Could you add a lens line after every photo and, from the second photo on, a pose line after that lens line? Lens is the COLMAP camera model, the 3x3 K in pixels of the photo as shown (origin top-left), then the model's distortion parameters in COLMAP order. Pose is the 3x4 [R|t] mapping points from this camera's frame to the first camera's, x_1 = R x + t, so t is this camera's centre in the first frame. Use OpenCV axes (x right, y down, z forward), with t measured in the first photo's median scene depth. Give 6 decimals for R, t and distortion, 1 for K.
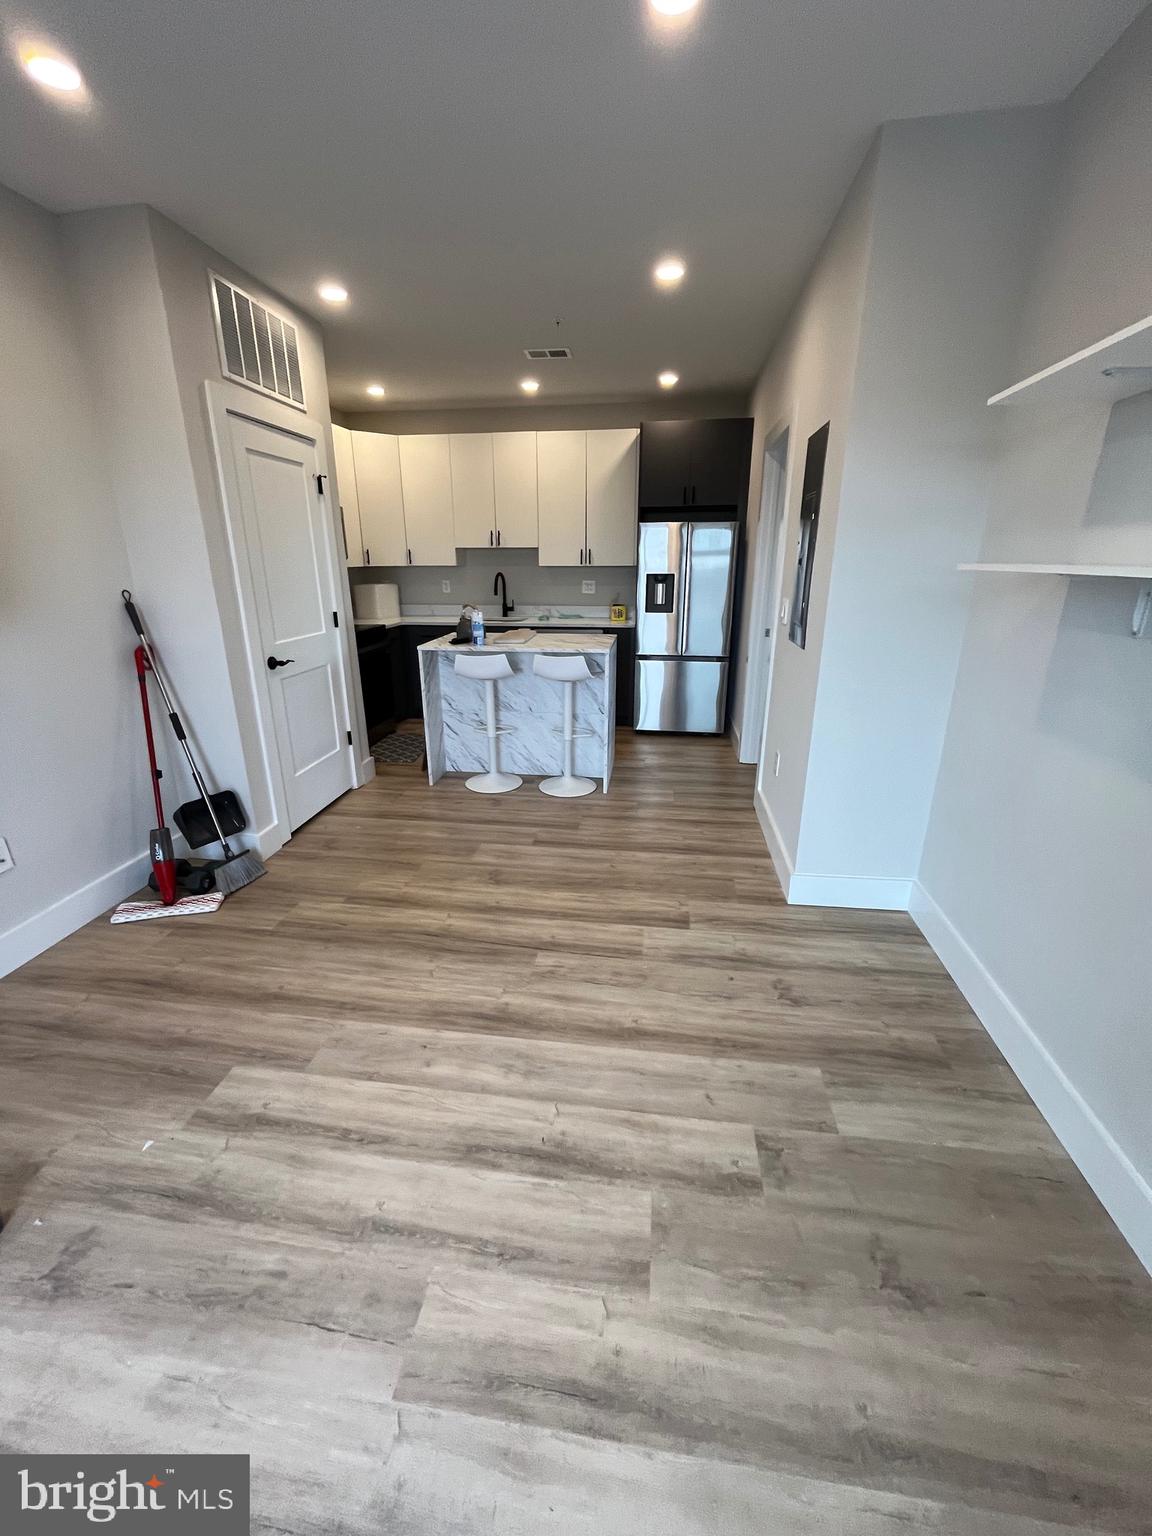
lens RADIAL K [[622.6, 0, 579.3], [0, 622.6, 757.5], [0, 0, 1]] dist [-0.003443, -0.000443]
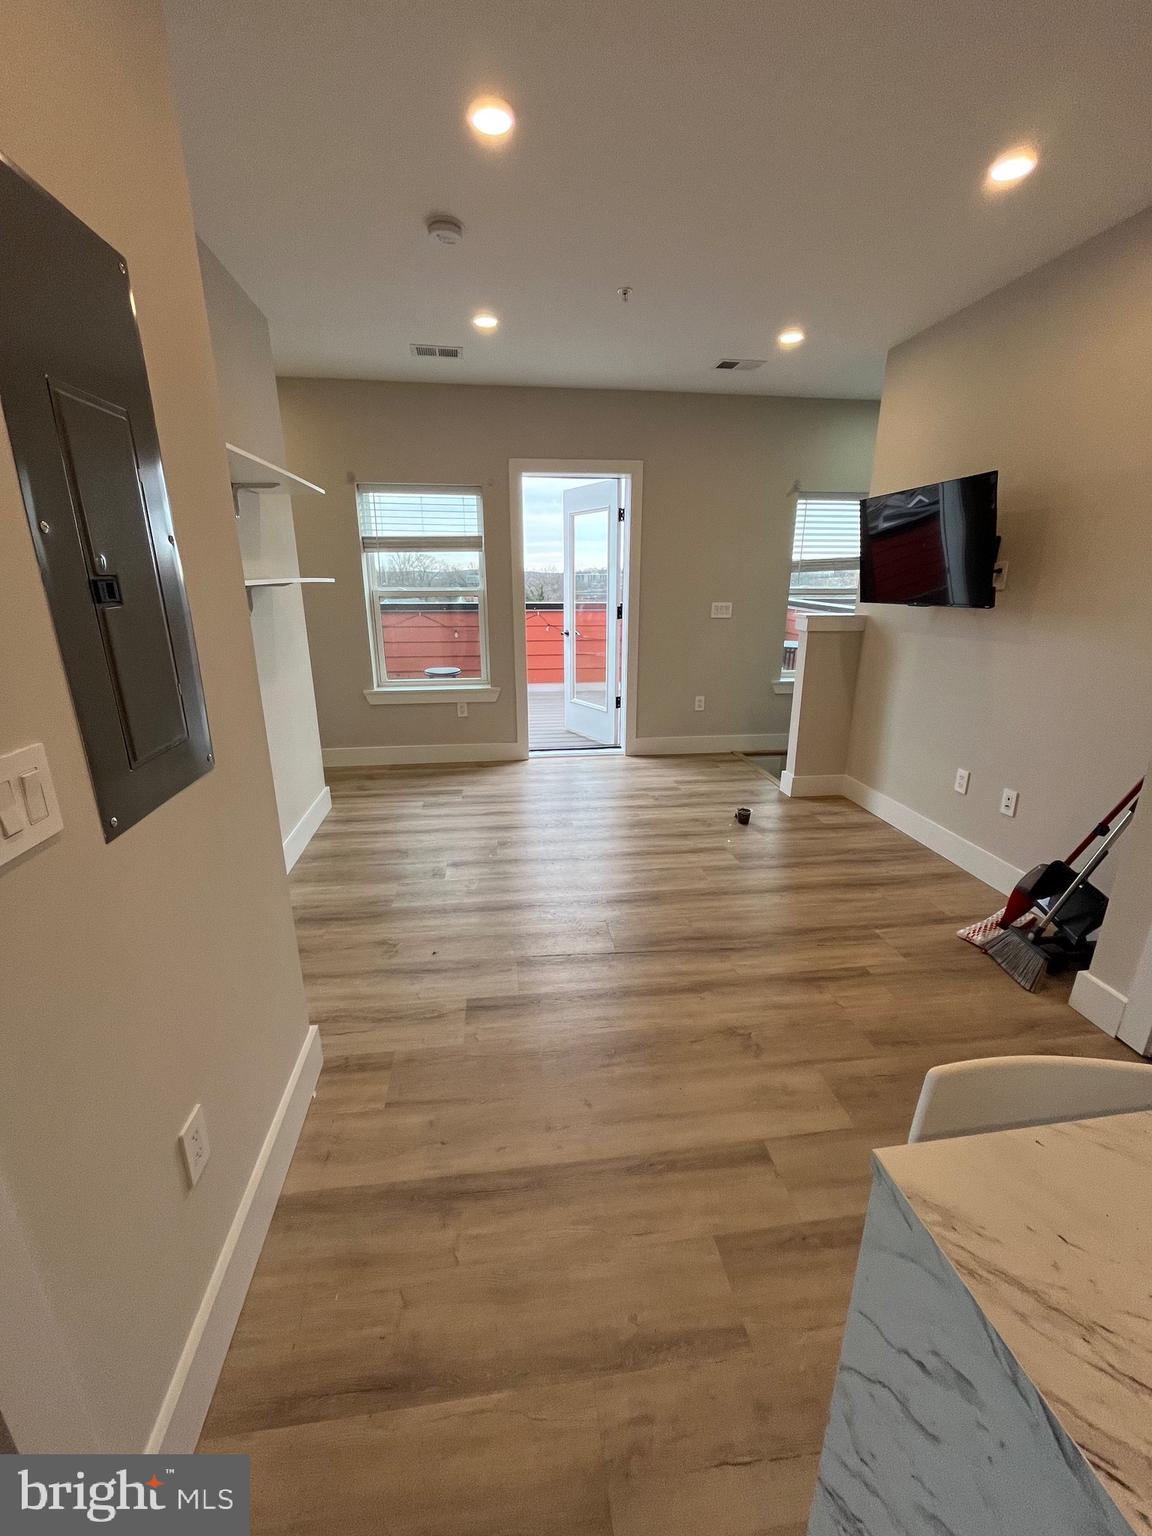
lens RADIAL K [[622.6, 0, 577.8], [0, 622.6, 760.8], [0, 0, 1]] dist [-0.003443, -0.000443]
pose [[-0.963578, 0.078086, -0.255773, 0.218681], [-0.080540, 0.827281, 0.555984, -0.484528], [0.255011, 0.556334, -0.790861, 1.507555]]
